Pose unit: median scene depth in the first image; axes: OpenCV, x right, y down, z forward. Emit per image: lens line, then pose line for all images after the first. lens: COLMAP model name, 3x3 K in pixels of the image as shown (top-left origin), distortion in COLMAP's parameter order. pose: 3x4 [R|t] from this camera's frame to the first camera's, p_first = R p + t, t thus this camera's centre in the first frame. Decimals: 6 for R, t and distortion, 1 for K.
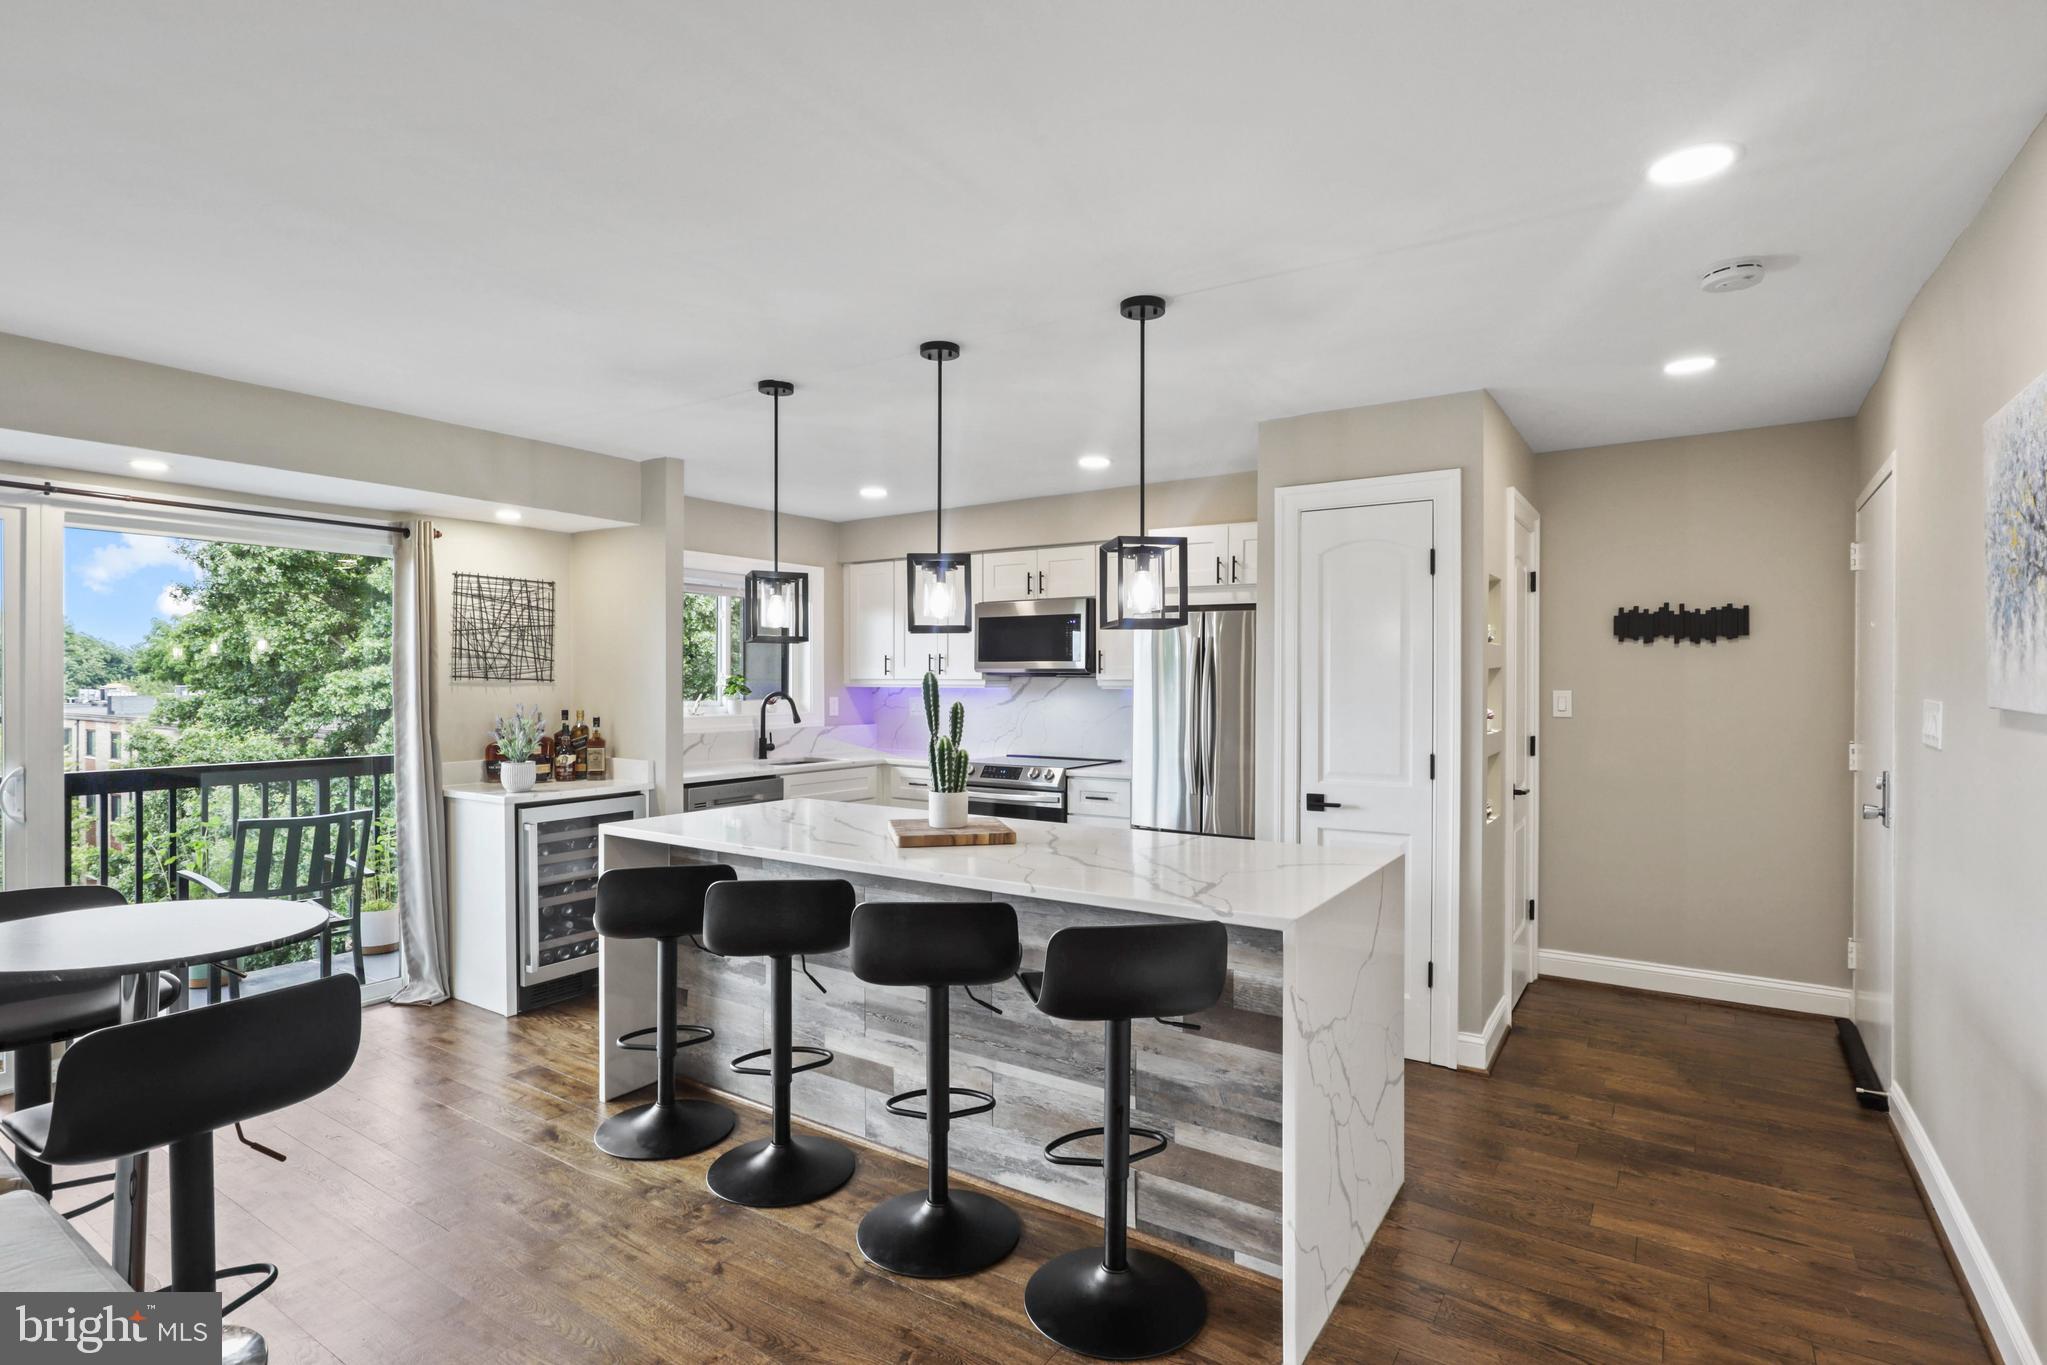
lens RADIAL K [[1027.8, 0, 1034.3], [0, 1027.8, 683.6], [0, 0, 1]] dist [-0.024181, 0.013112]
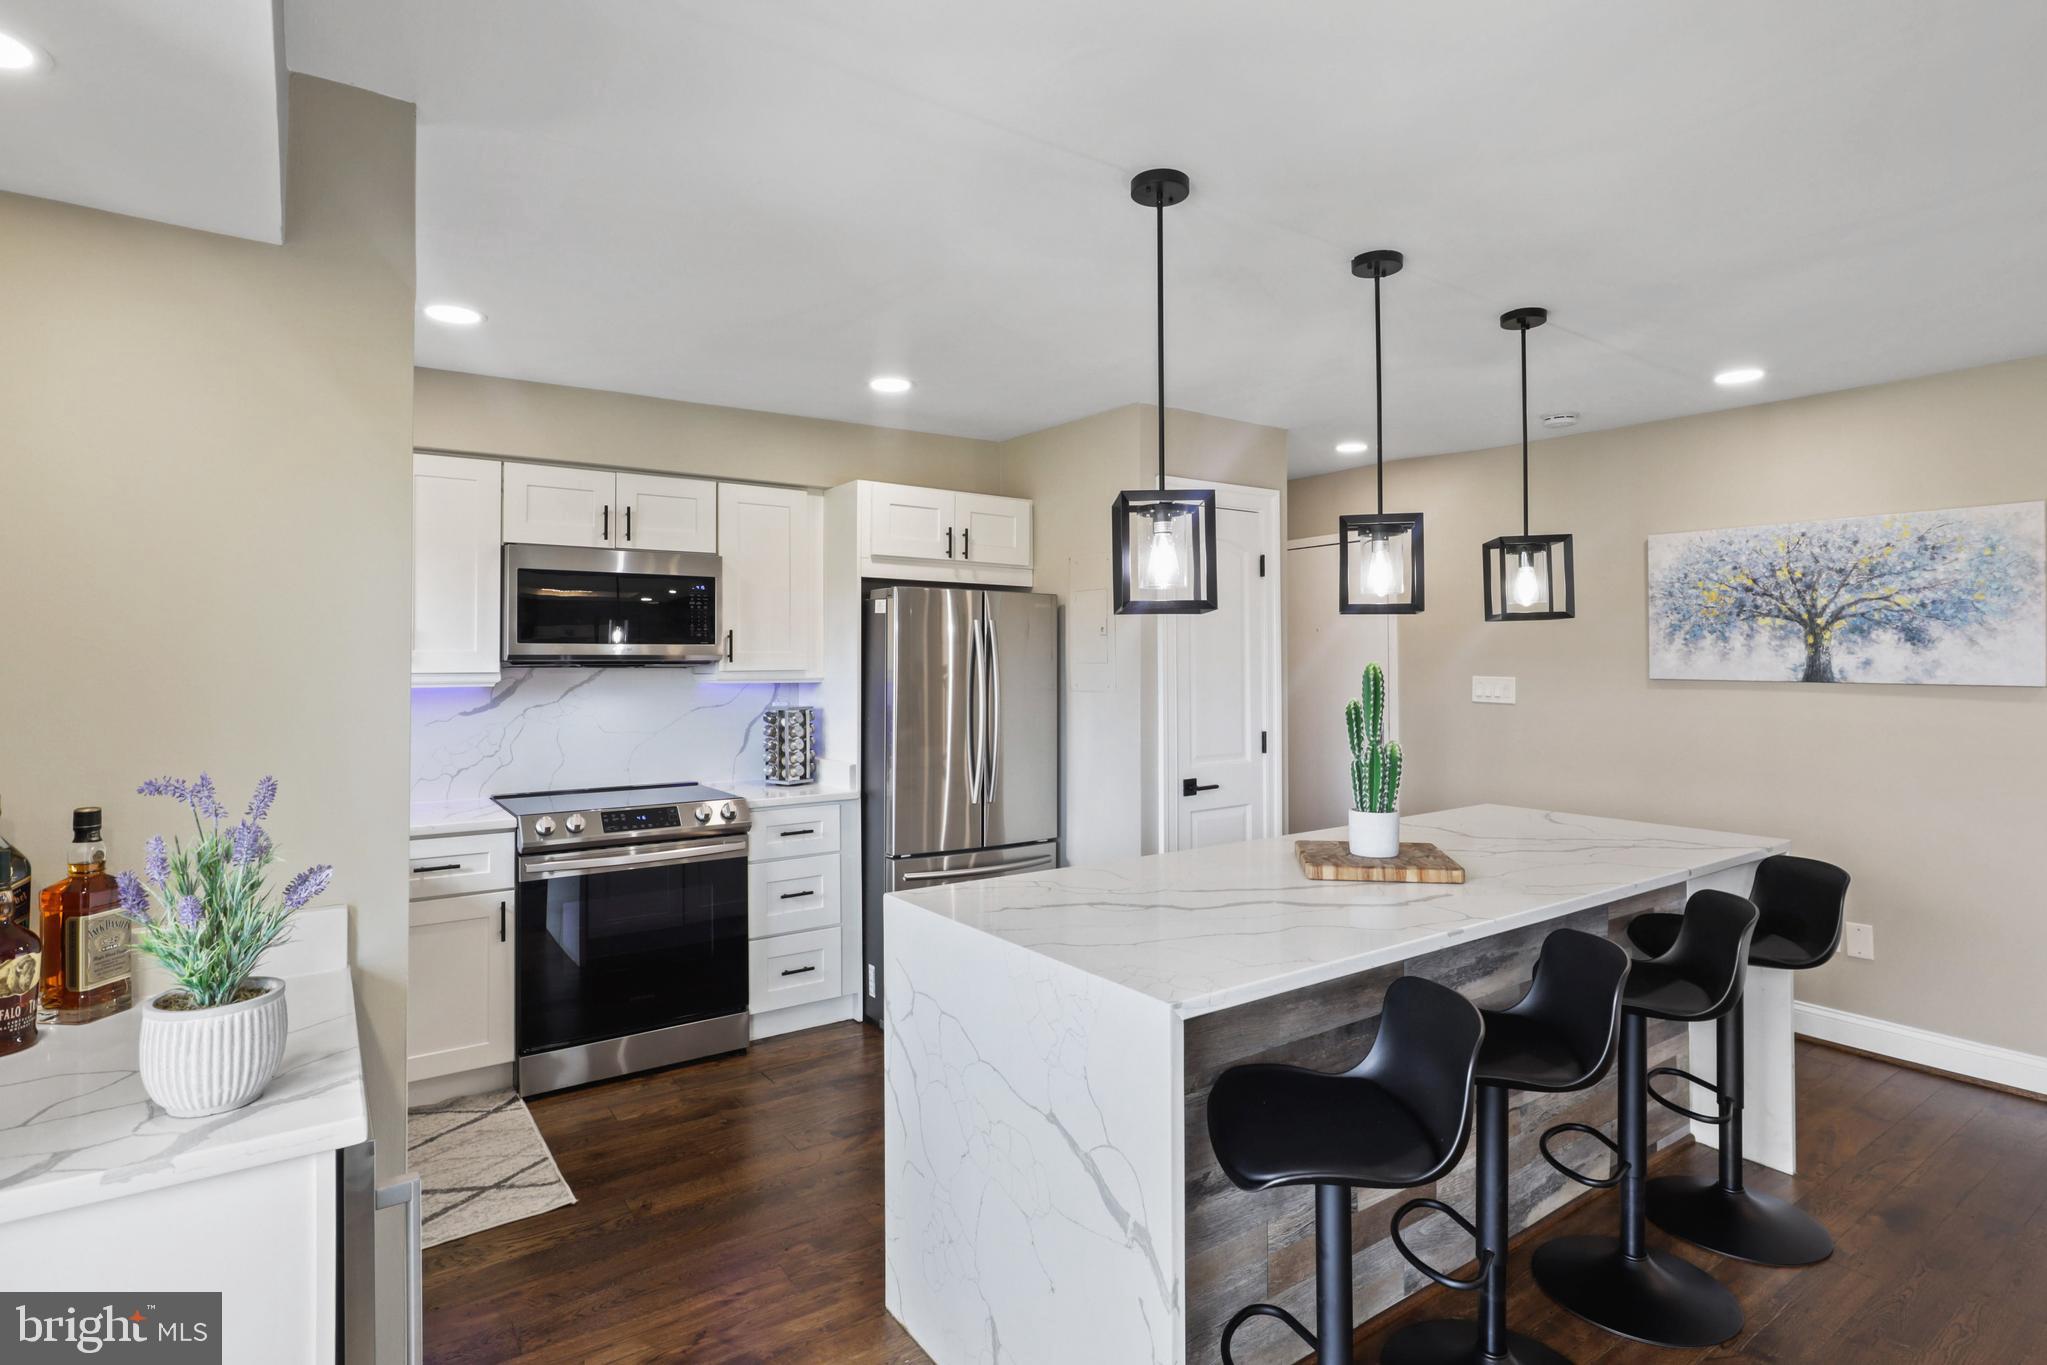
lens RADIAL K [[1027.8, 0, 1021.8], [0, 1027.8, 645.8], [0, 0, 1]] dist [-0.024181, 0.013112]
pose [[0.367276, 0.012514, 0.930028, -0.691902], [0.006295, 0.999853, -0.015939, -0.010880], [-0.930091, 0.011709, 0.367144, 0.711633]]
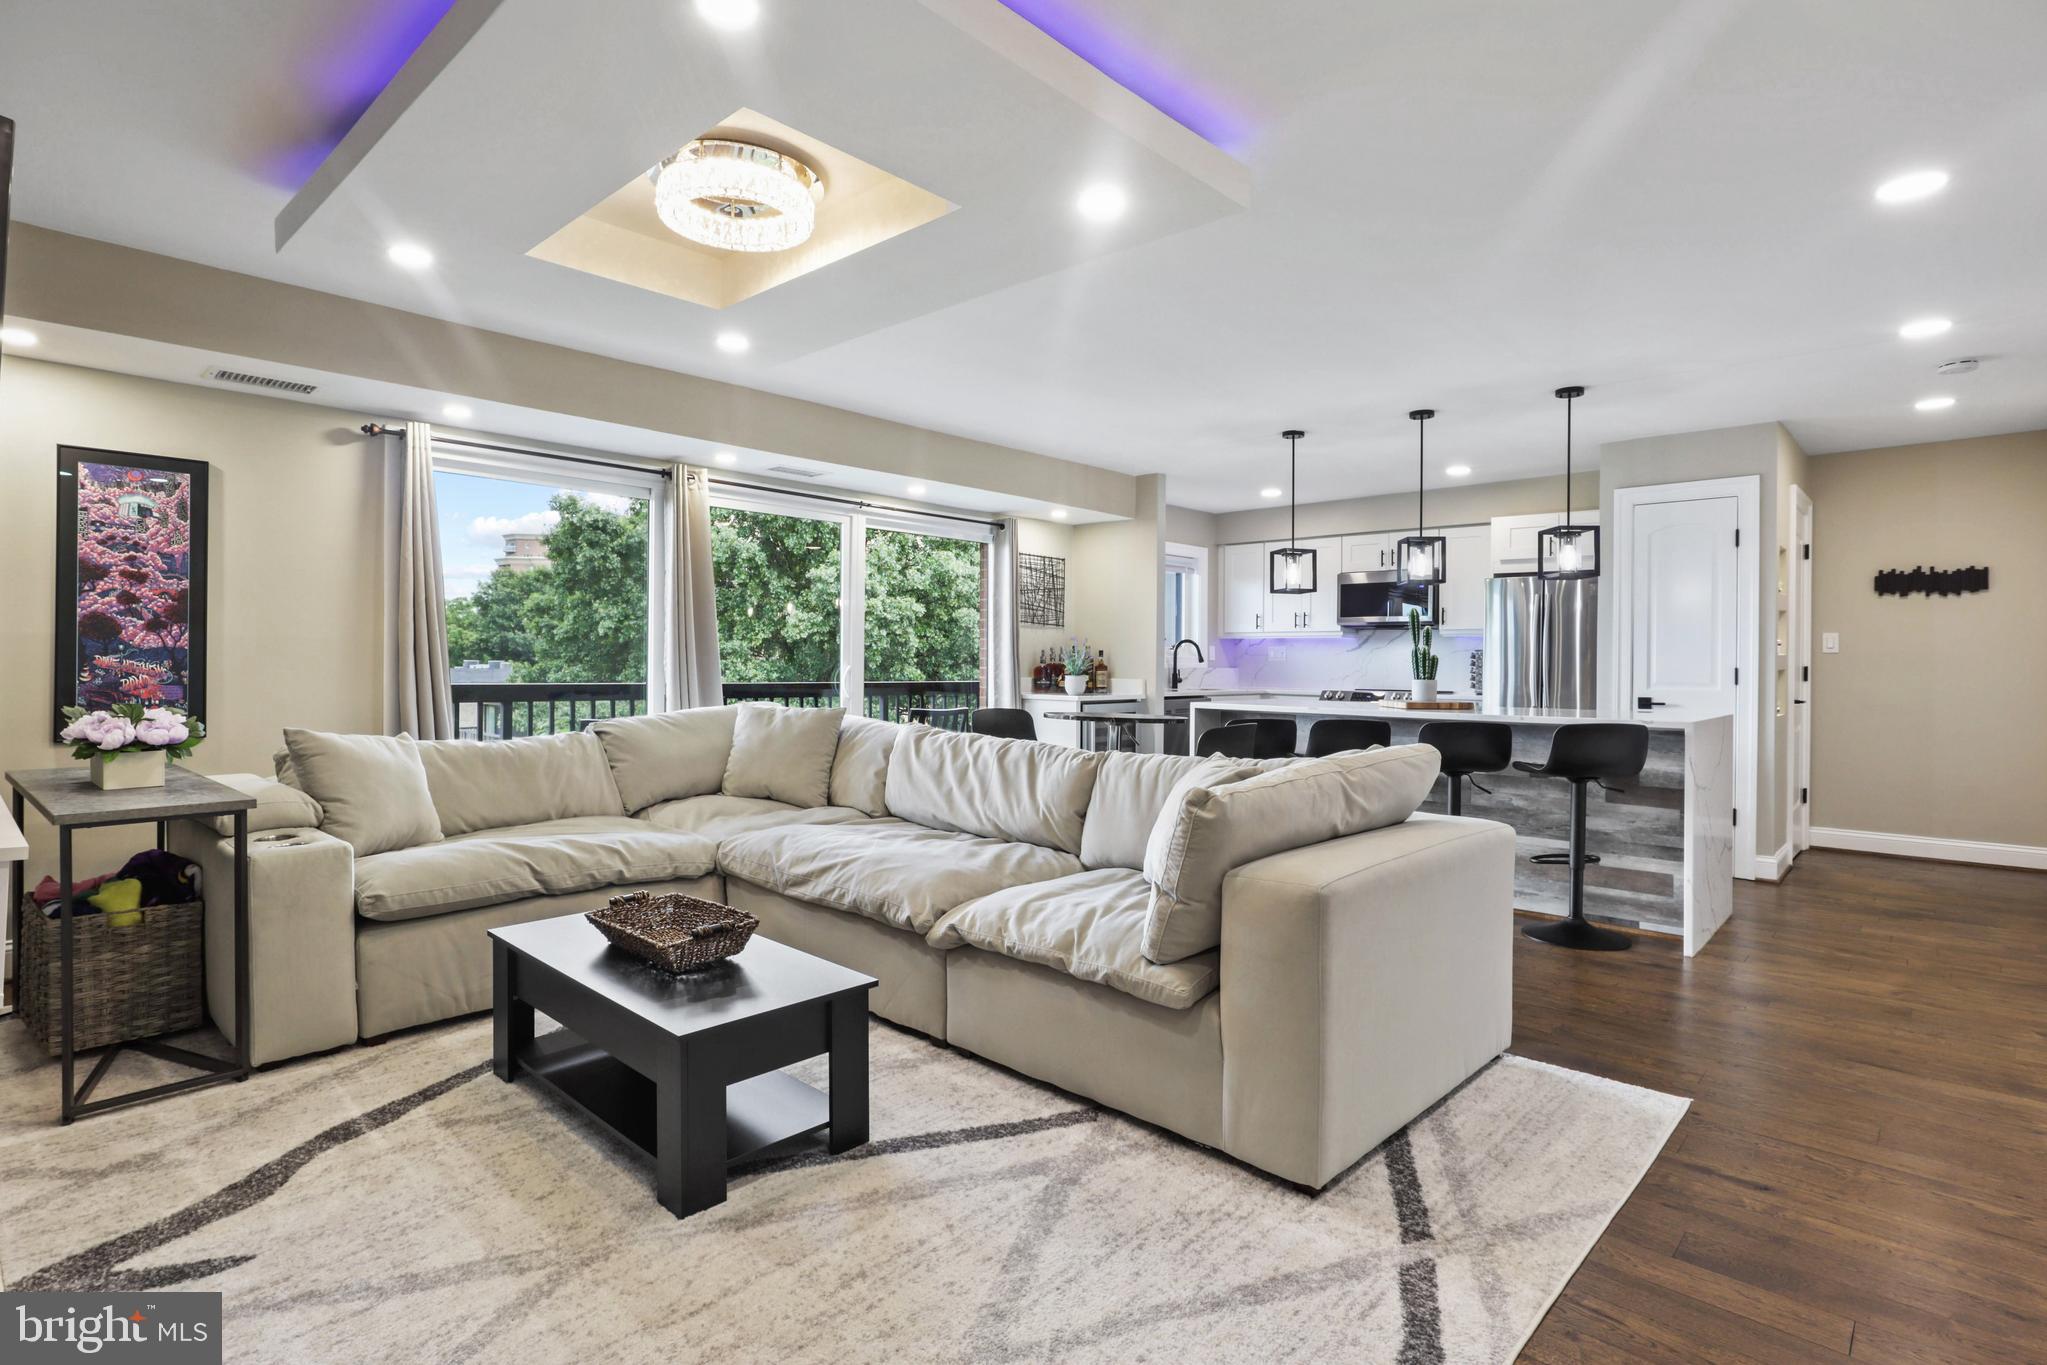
lens RADIAL K [[1027.8, 0, 1027.0], [0, 1027.8, 663.6], [0, 0, 1]] dist [-0.024181, 0.013112]
pose [[0.984770, 0.007747, -0.173692, -0.312879], [-0.008397, 0.999960, -0.003009, 0.064872], [0.173662, 0.004421, 0.984795, -0.537537]]
